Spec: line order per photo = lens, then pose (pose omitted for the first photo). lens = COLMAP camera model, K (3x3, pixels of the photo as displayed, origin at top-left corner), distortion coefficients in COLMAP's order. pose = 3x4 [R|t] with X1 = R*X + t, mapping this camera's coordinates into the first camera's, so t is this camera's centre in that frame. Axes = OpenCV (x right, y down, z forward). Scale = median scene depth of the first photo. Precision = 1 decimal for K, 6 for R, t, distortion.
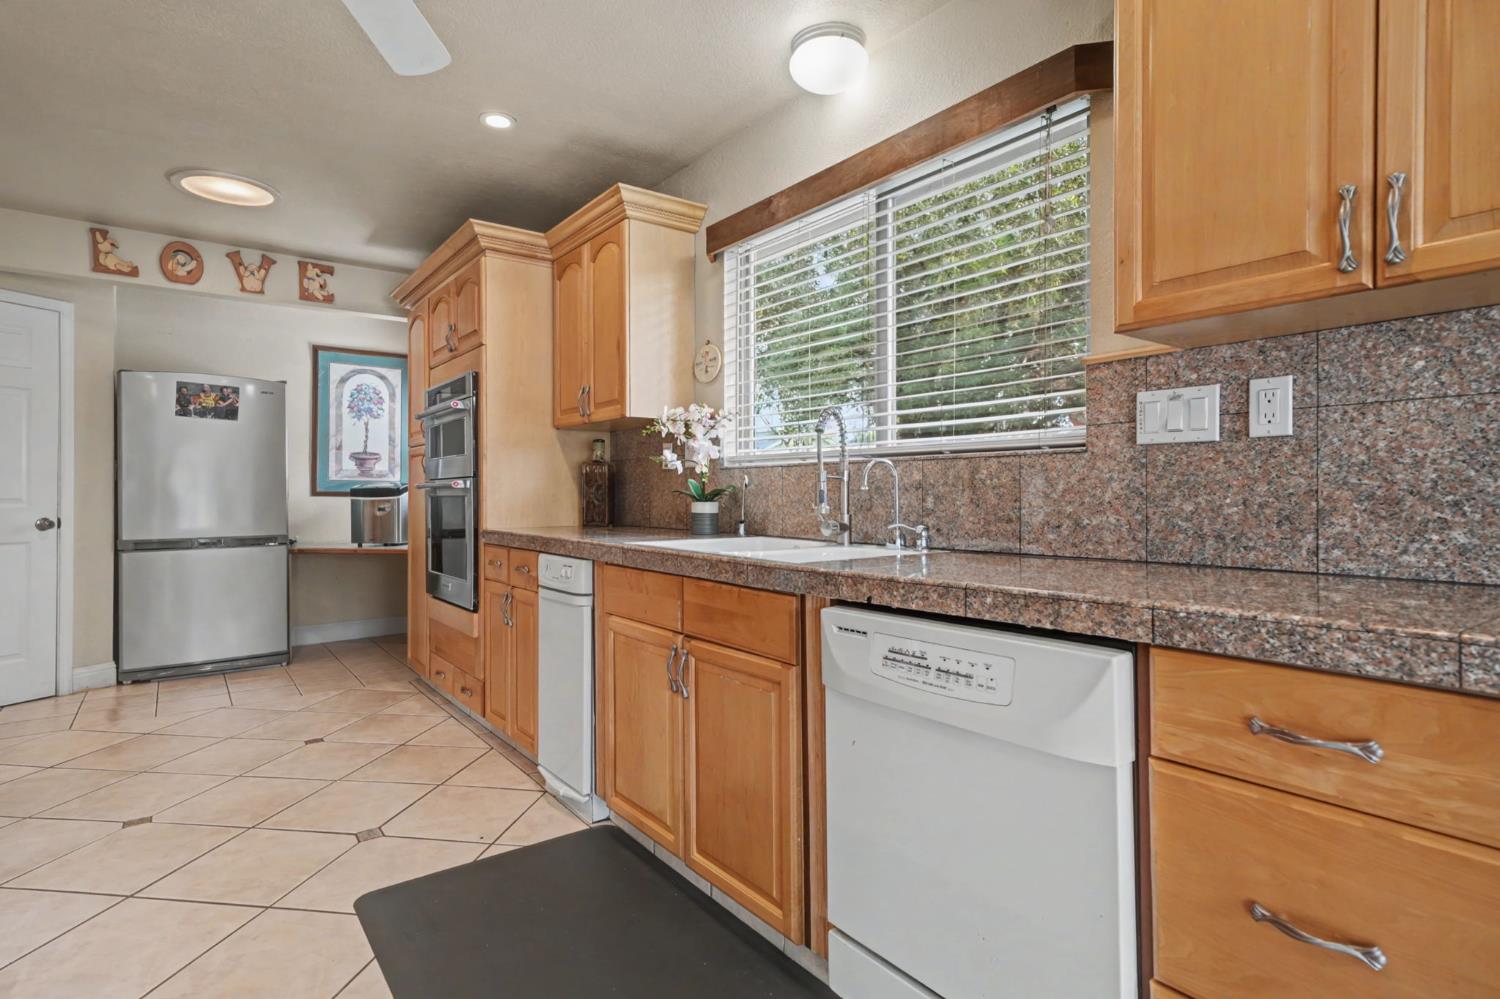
lens RADIAL K [[768.7, 0, 747.0], [0, 768.7, 489.8], [0, 0, 1]] dist [0.025353, -0.002301]
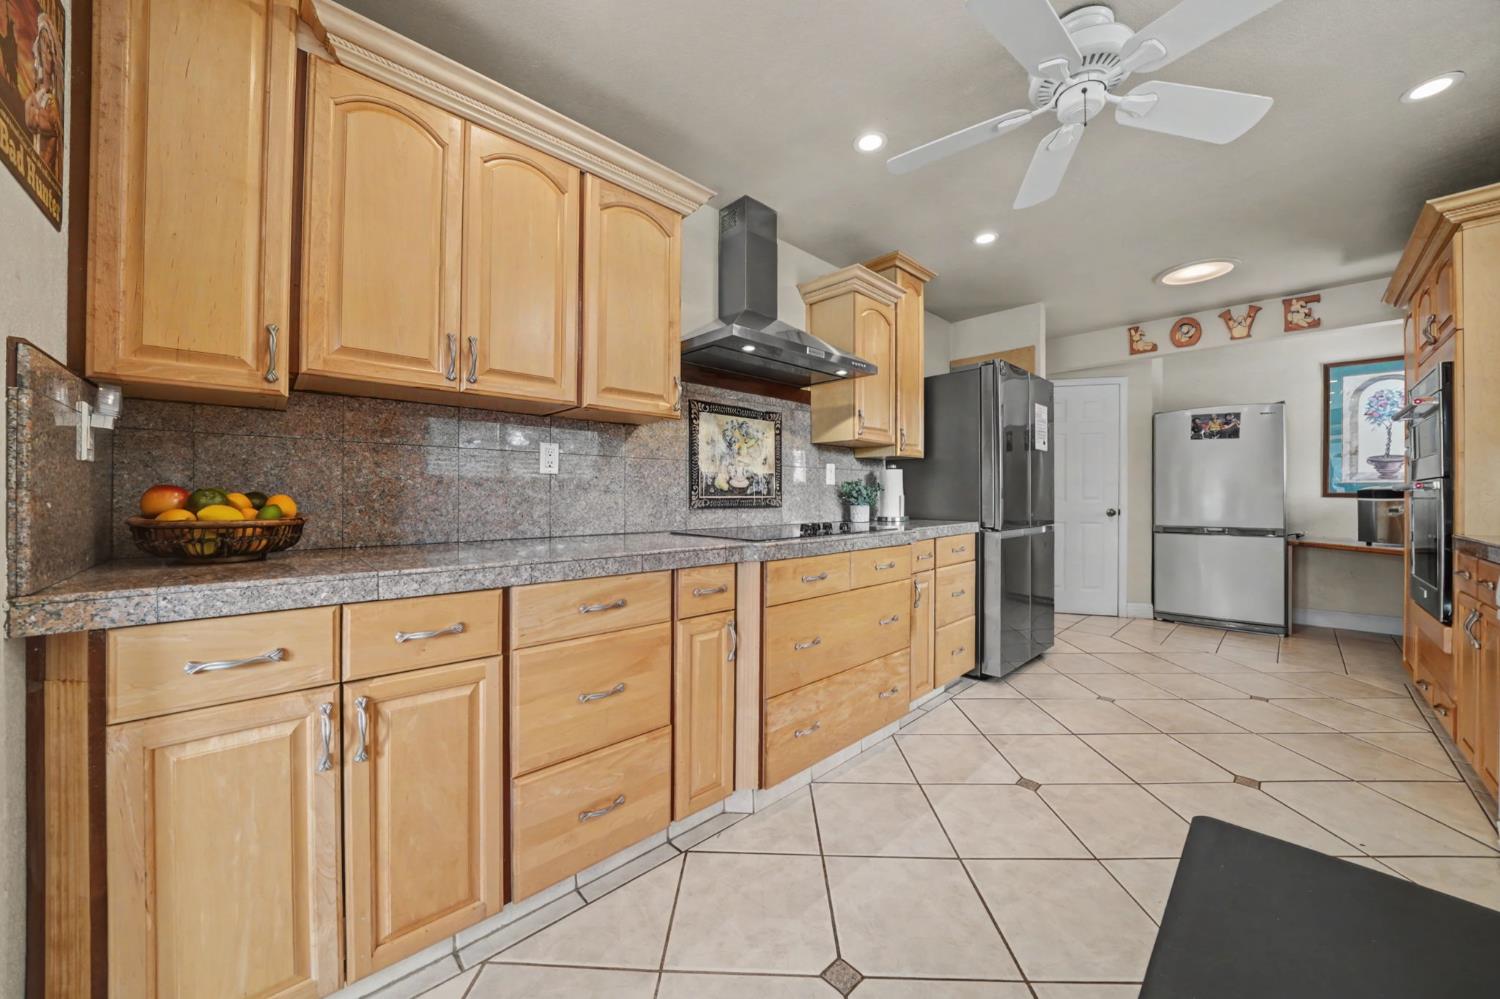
lens RADIAL K [[528.2, 0, 742.1], [0, 528.2, 492.6], [0, 0, 1]] dist [-0.019544, 0.000643]
pose [[0.120205, -0.000534, -0.992749, 0.125126], [0.001553, 0.999999, -0.000350, 0.000591], [0.992748, -0.001500, 0.120206, 0.086099]]
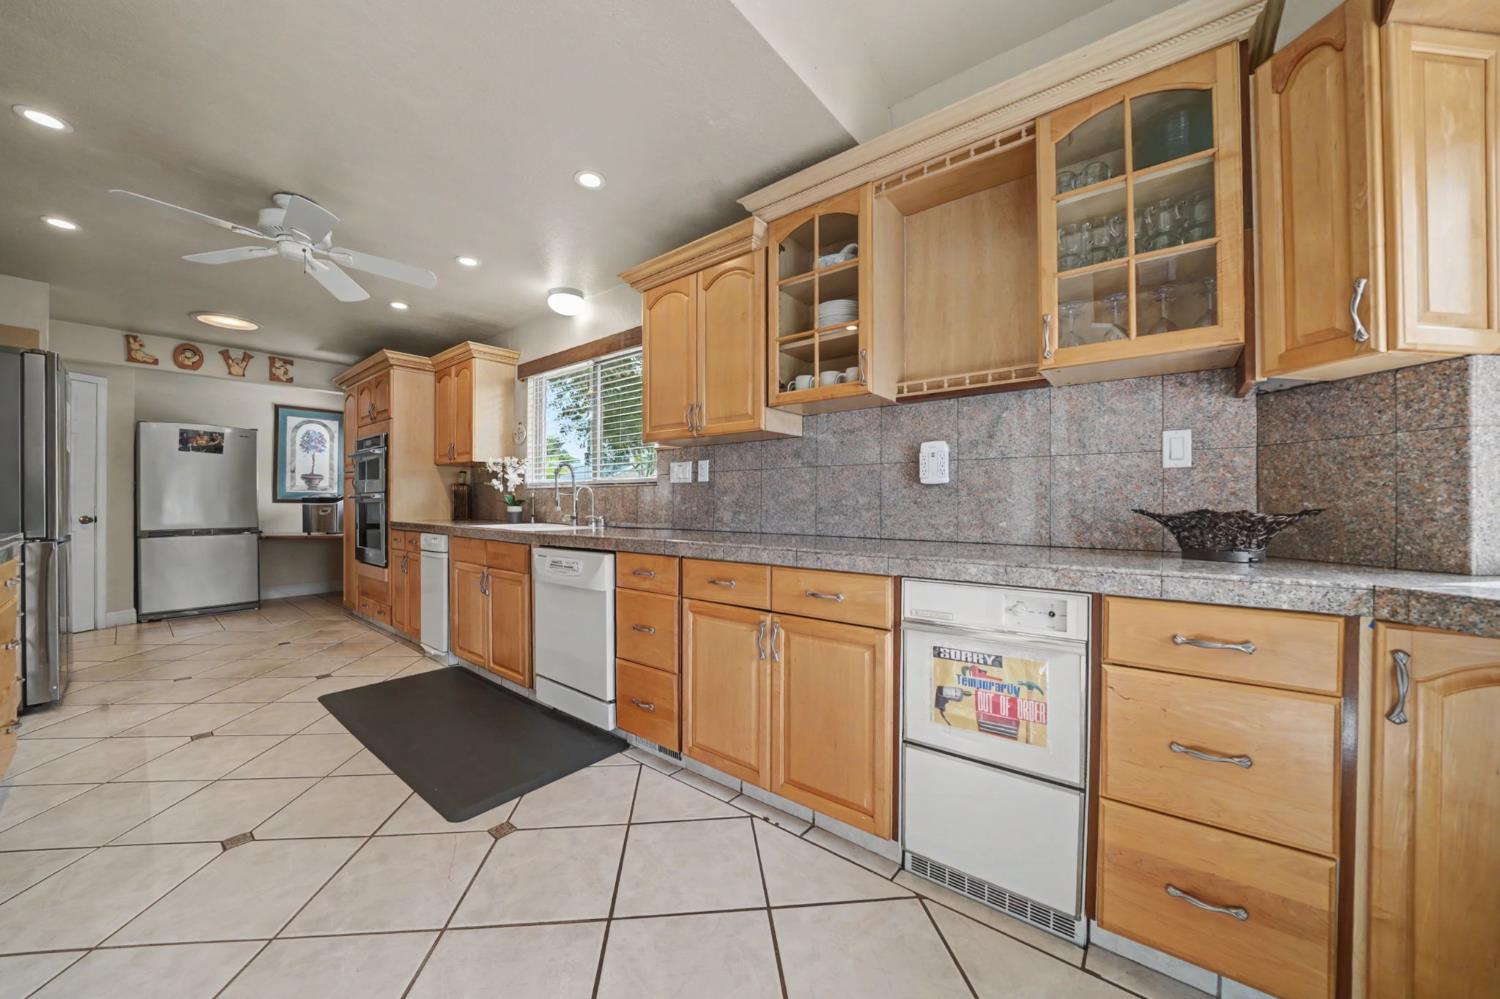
lens RADIAL K [[528.2, 0, 742.3], [0, 528.2, 500.1], [0, 0, 1]] dist [-0.019544, 0.000643]
pose [[0.971126, 0.003560, 0.238543, 0.135848], [-0.004046, 0.999991, 0.001548, -0.002601], [-0.238535, -0.002468, 0.971131, -0.317825]]
